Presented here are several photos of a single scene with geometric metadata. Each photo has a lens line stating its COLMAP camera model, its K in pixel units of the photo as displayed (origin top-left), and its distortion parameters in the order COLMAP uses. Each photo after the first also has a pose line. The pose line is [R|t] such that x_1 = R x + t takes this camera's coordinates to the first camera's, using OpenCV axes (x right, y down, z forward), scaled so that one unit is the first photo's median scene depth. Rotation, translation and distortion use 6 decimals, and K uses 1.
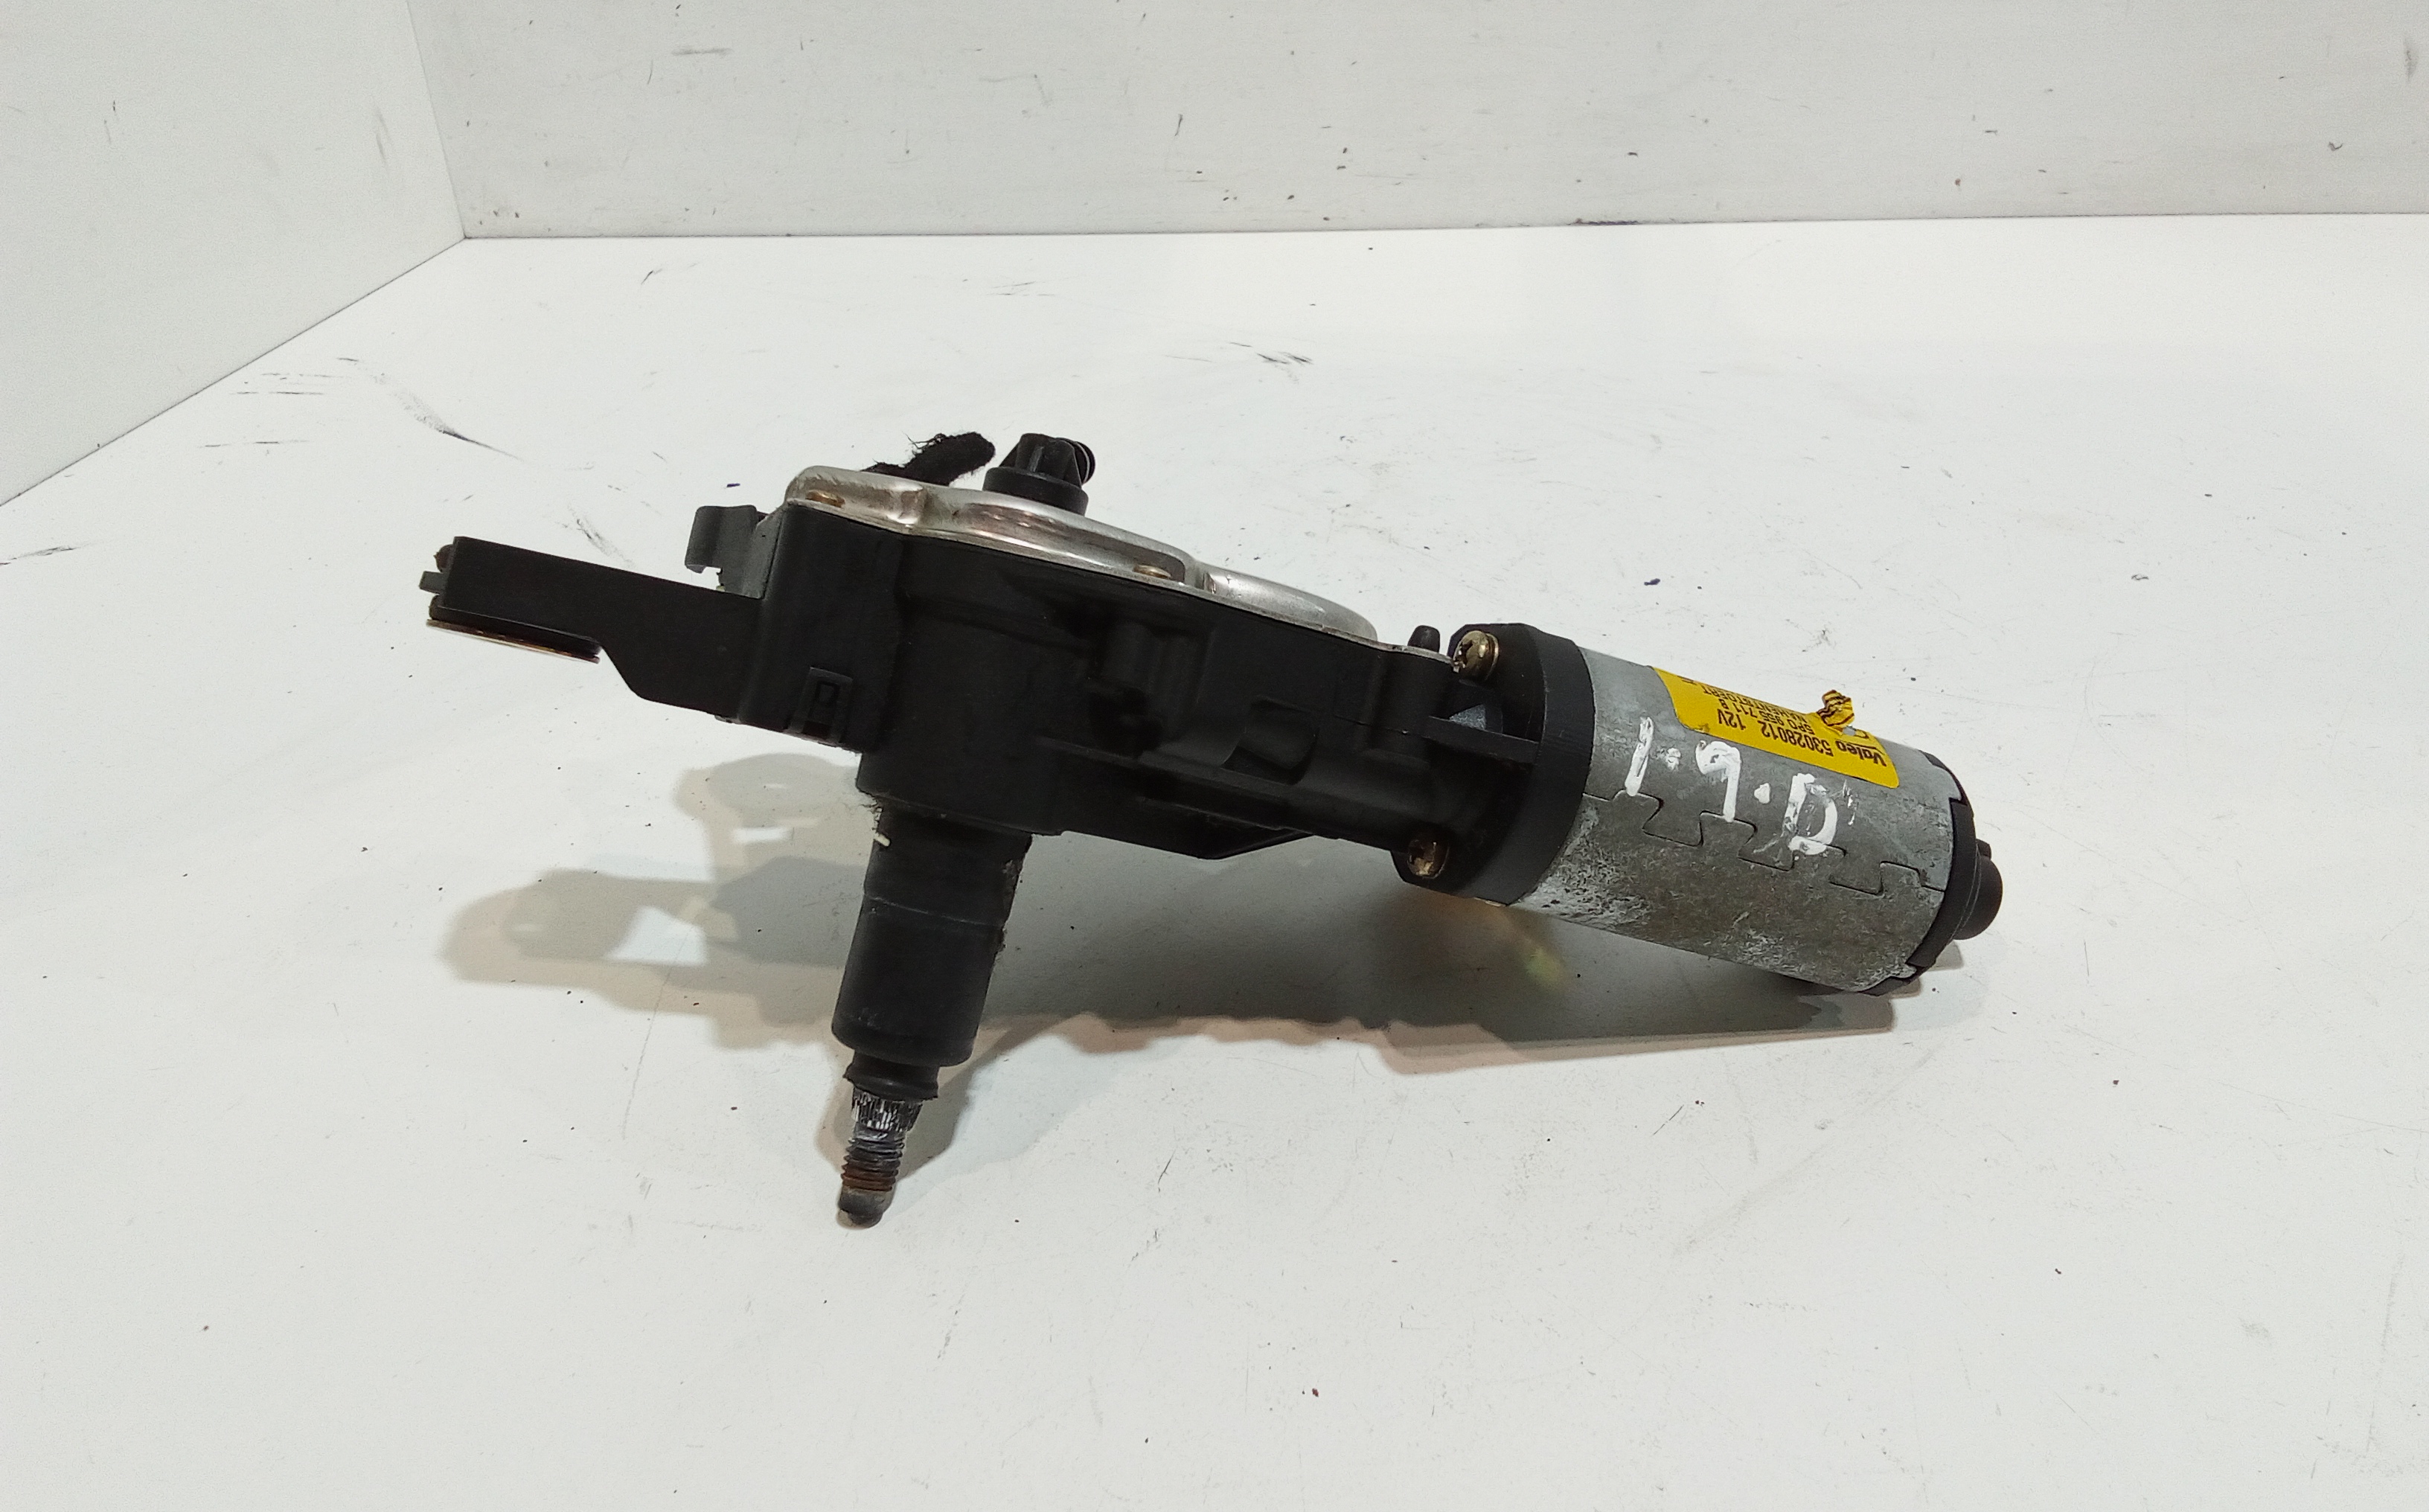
lens RADIAL K [[1772.4, 0, 1206.5], [0, 1772.4, 739.1], [0, 0, 1]] dist [0.052991, -0.081681]
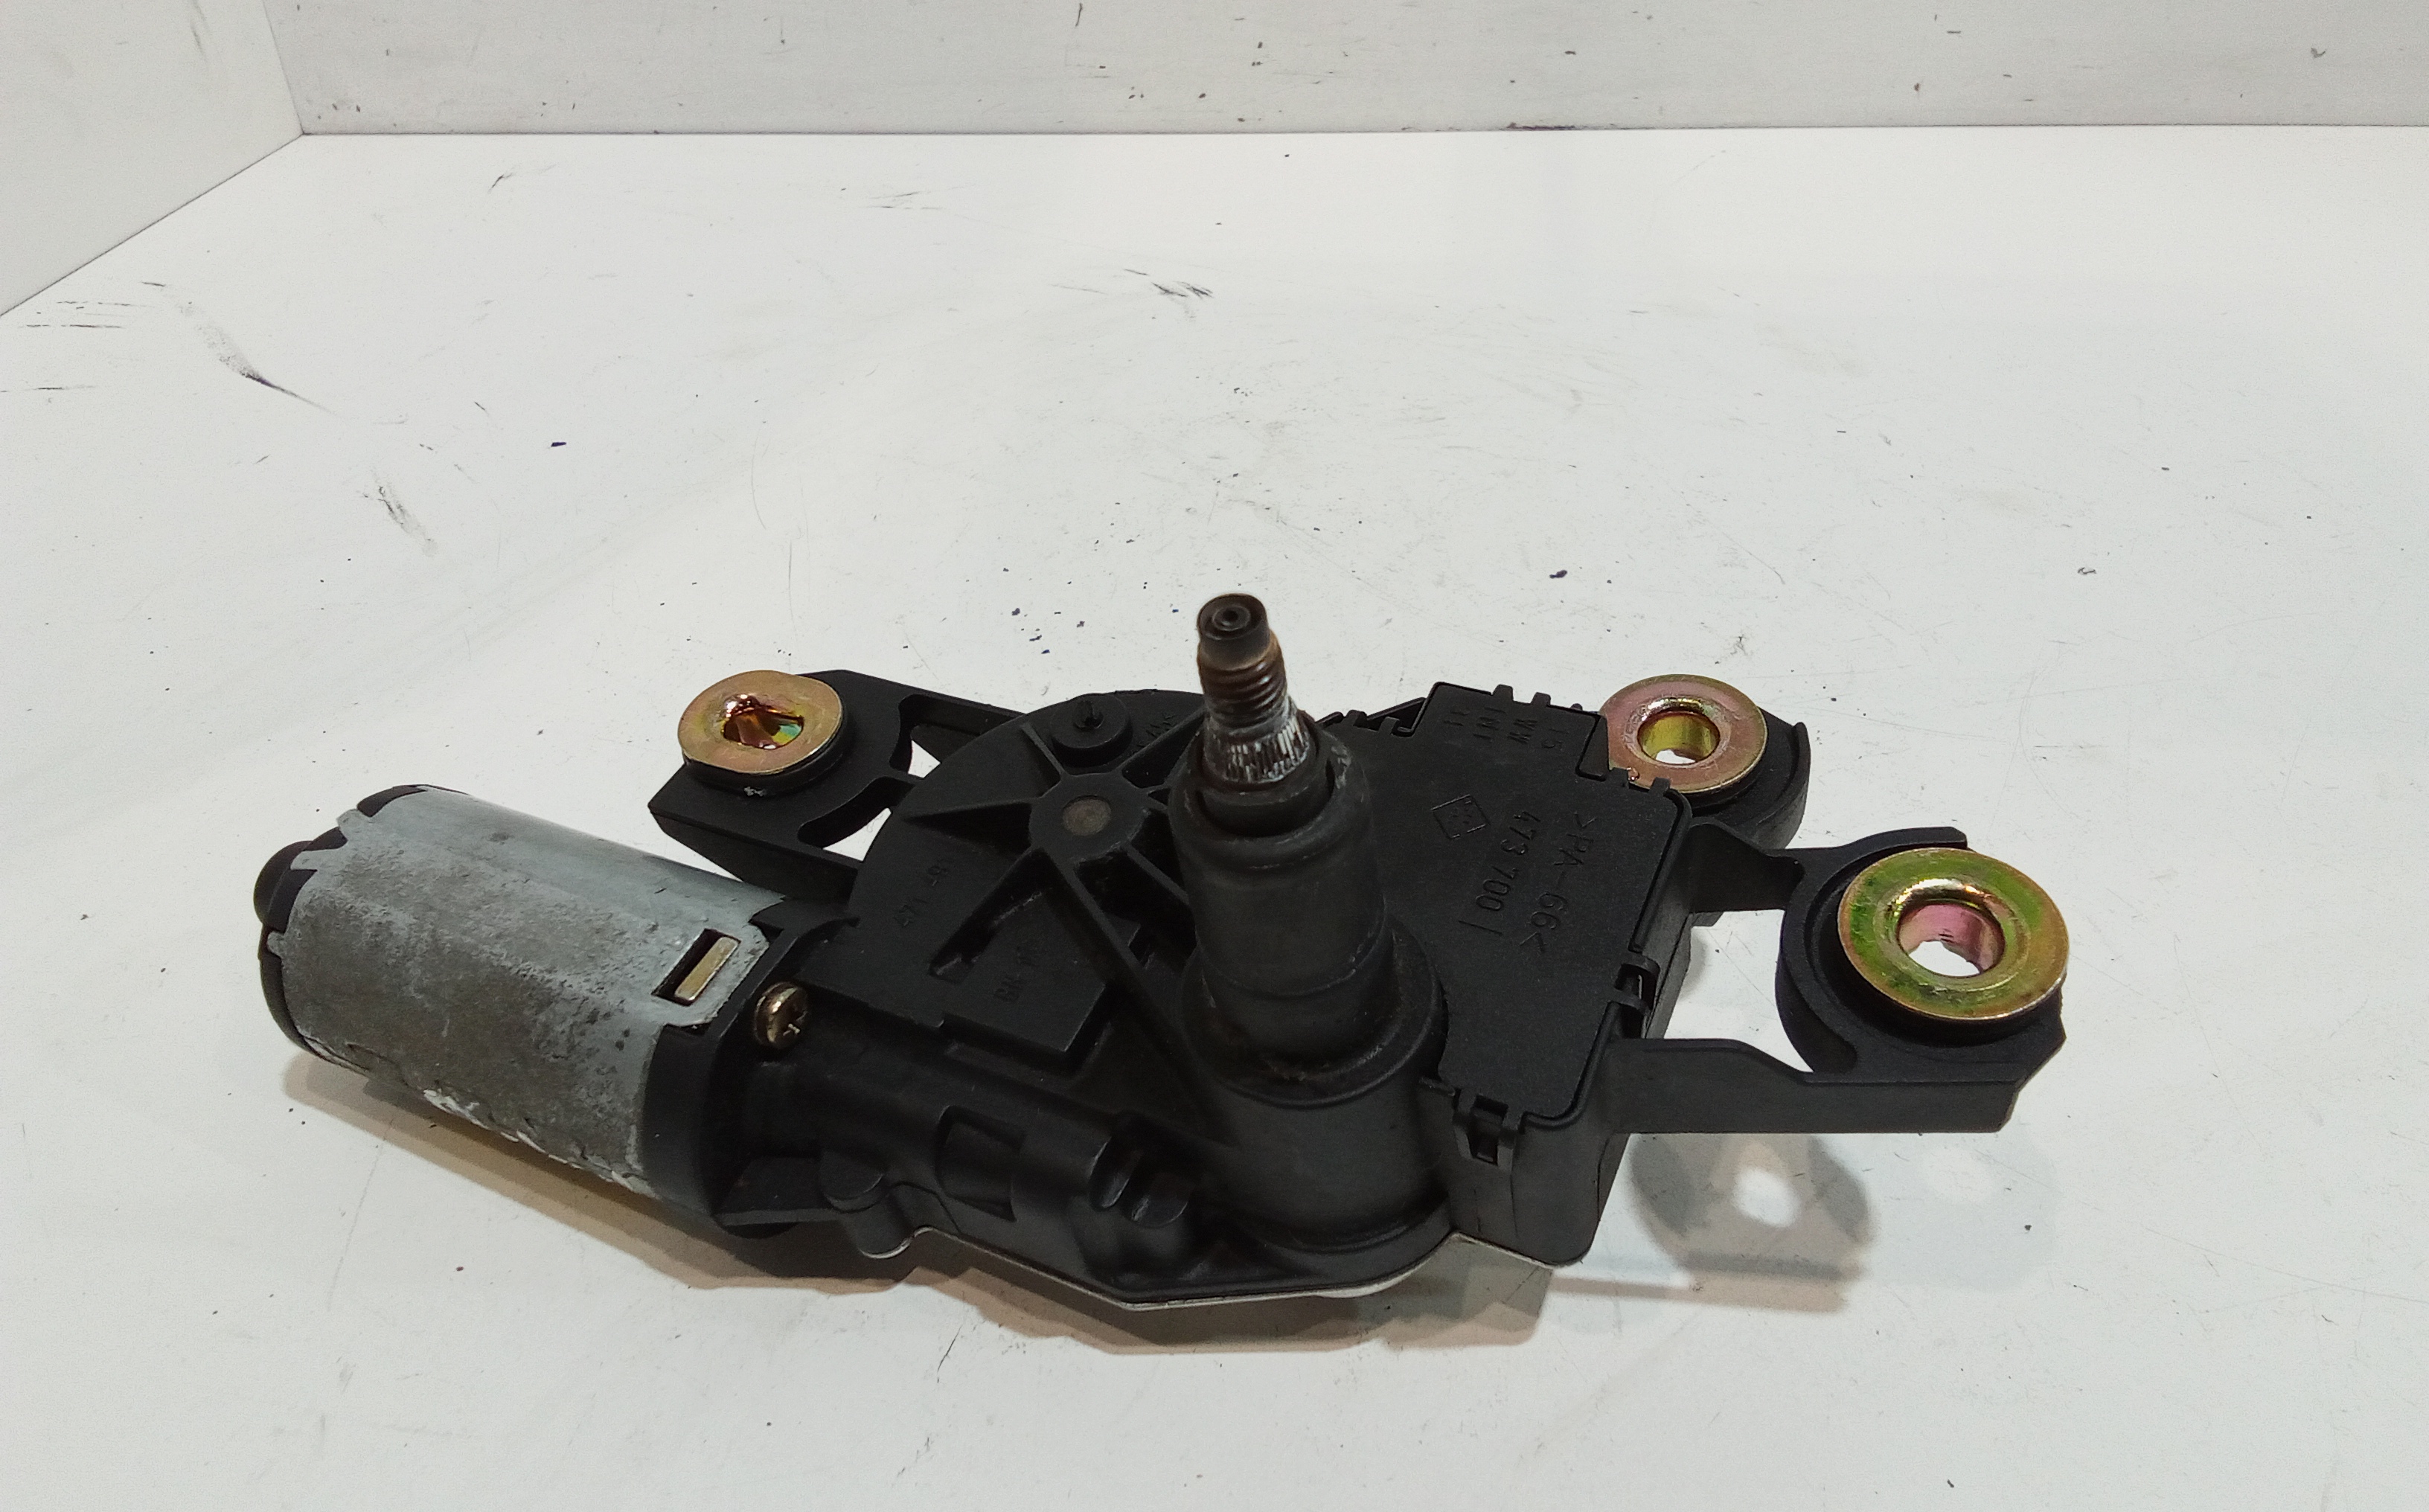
lens RADIAL K [[1772.4, 0, 1215.9], [0, 1772.4, 759.3], [0, 0, 1]] dist [0.052991, -0.081681]
pose [[0.999660, -0.003402, 0.025852, 0.043602], [0.001179, 0.996335, 0.085524, -0.061091], [-0.026048, -0.085464, 0.996001, 0.076539]]
